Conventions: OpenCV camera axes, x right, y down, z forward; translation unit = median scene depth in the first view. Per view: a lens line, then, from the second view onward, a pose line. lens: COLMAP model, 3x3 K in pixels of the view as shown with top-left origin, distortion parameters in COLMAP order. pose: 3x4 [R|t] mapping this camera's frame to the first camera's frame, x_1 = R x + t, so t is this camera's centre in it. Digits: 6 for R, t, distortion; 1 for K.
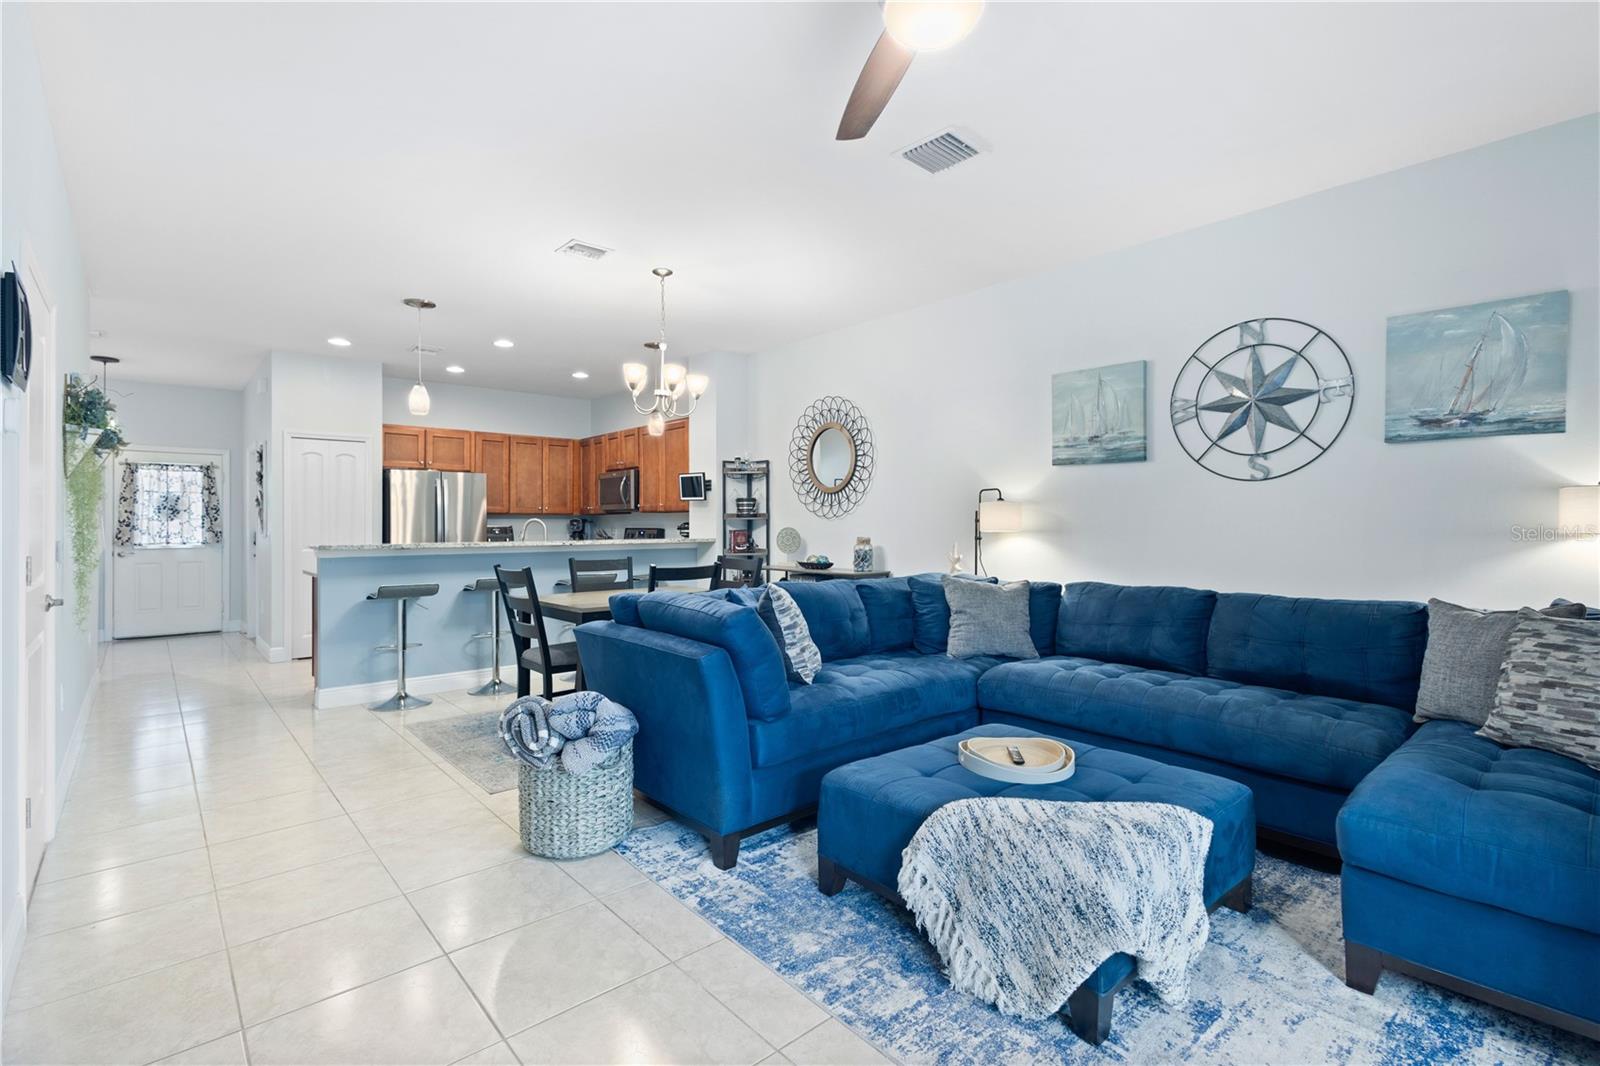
lens RADIAL K [[744.9, 0, 800.9], [0, 744.9, 523.2], [0, 0, 1]] dist [0.013419, -0.001975]
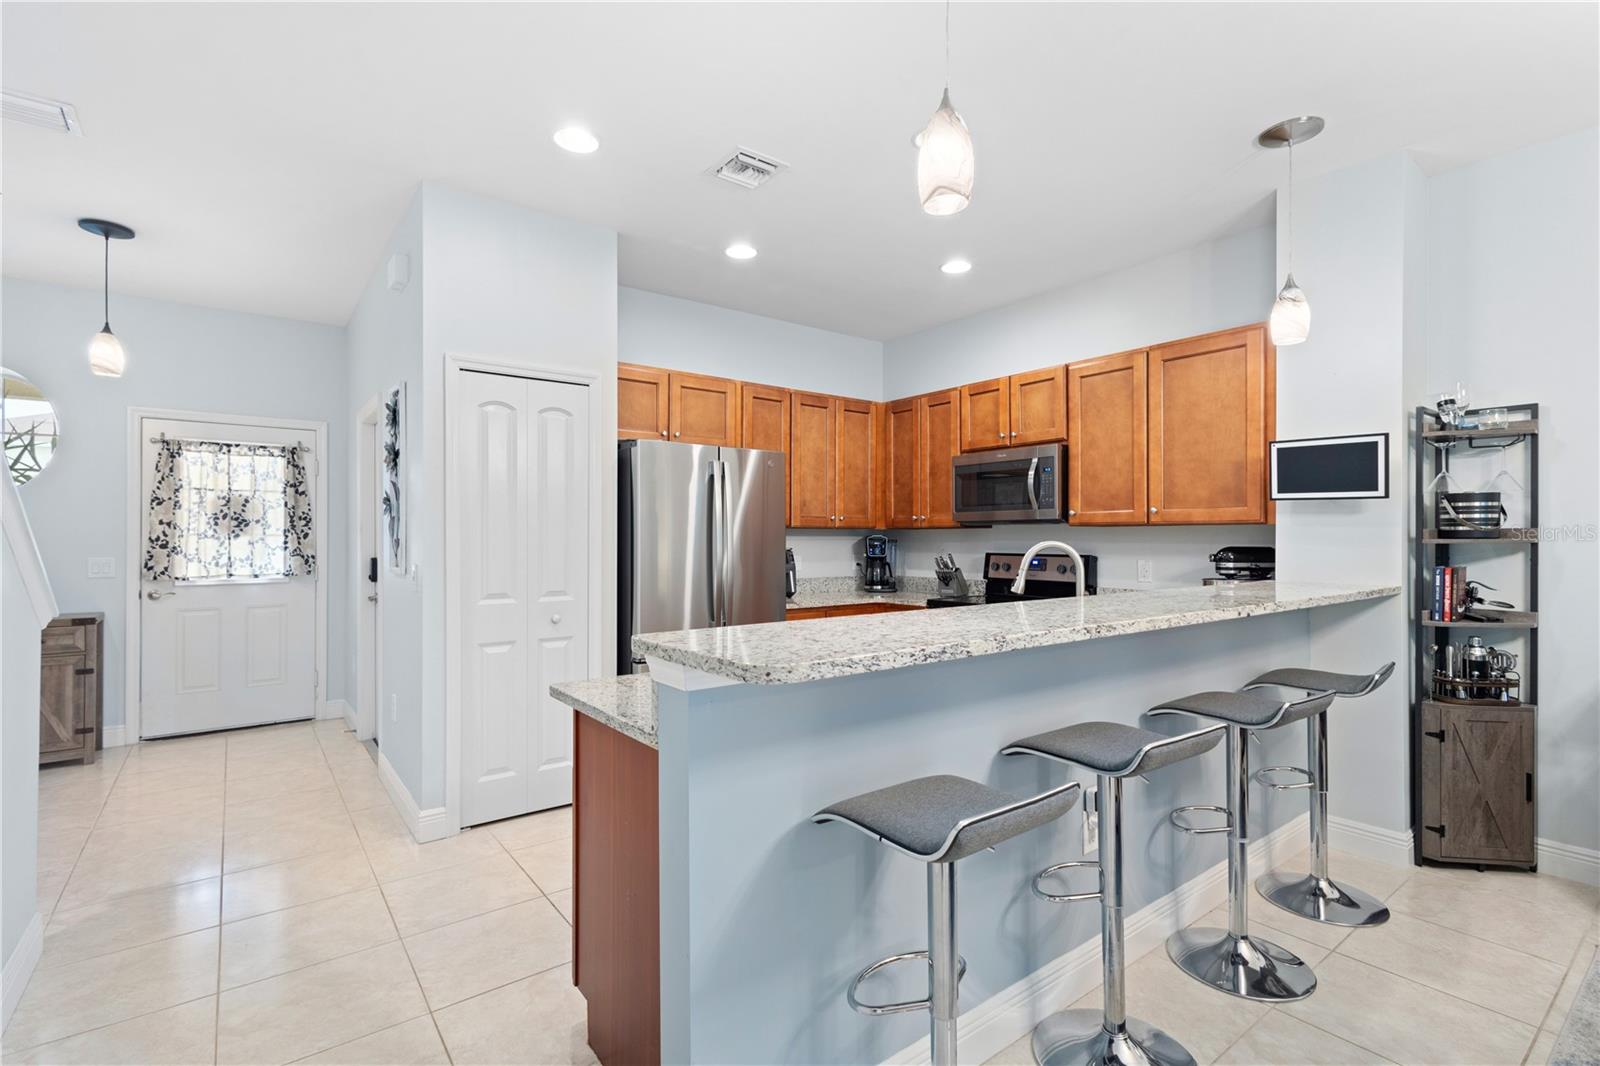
lens RADIAL K [[744.9, 0, 801.7], [0, 744.9, 534.8], [0, 0, 1]] dist [0.013419, -0.001975]
pose [[0.997669, 0.002173, -0.068210, -0.349573], [-0.002167, 0.999998, 0.000160, -0.006972], [0.068210, -0.000012, 0.997671, 0.437446]]
